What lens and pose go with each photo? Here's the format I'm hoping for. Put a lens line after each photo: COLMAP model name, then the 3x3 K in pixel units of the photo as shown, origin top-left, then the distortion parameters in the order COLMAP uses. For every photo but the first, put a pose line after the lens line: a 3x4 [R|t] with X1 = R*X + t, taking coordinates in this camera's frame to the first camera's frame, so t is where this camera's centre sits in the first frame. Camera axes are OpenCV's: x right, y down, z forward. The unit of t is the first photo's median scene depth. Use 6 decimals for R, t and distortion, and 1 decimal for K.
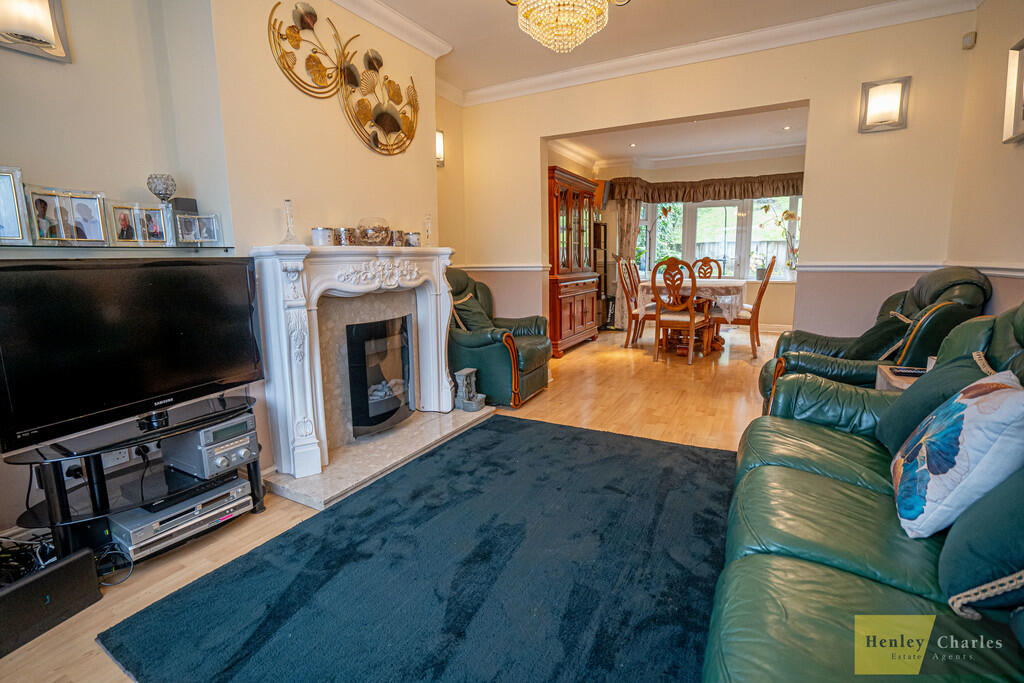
lens RADIAL K [[465.5, 0, 532.4], [0, 465.5, 323.8], [0, 0, 1]] dist [-0.003182, -0.000162]
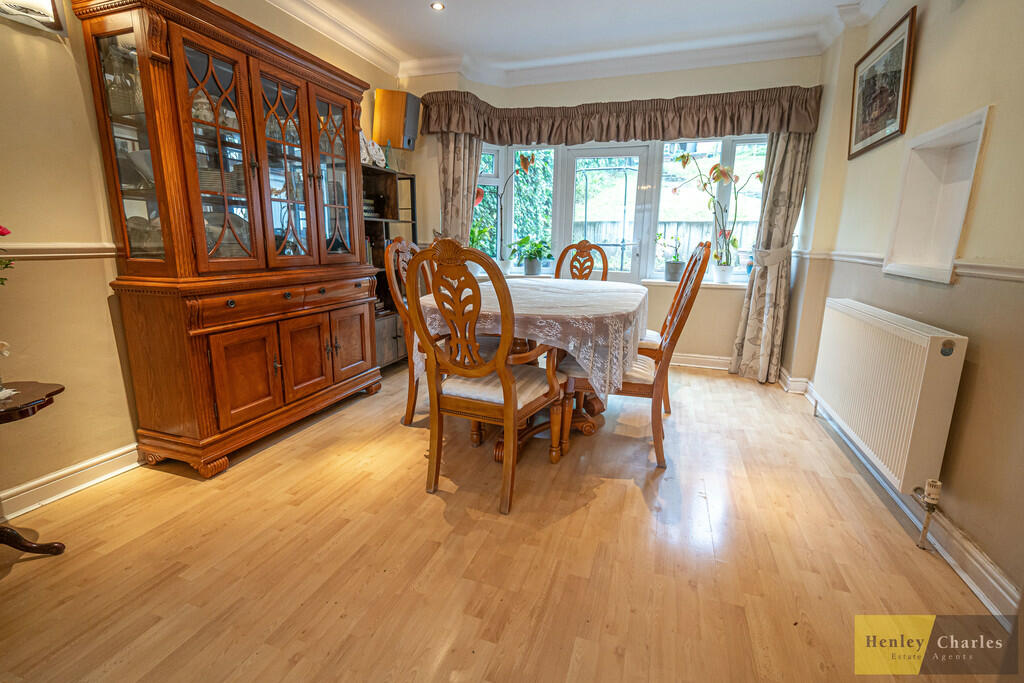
lens RADIAL K [[465.5, 0, 509.4], [0, 465.5, 341.4], [0, 0, 1]] dist [-0.003182, -0.000162]
pose [[0.990613, -0.003562, 0.136653, 0.201280], [-0.006861, 0.997105, 0.075726, -0.061513], [-0.136527, -0.075953, 0.987720, 0.429712]]
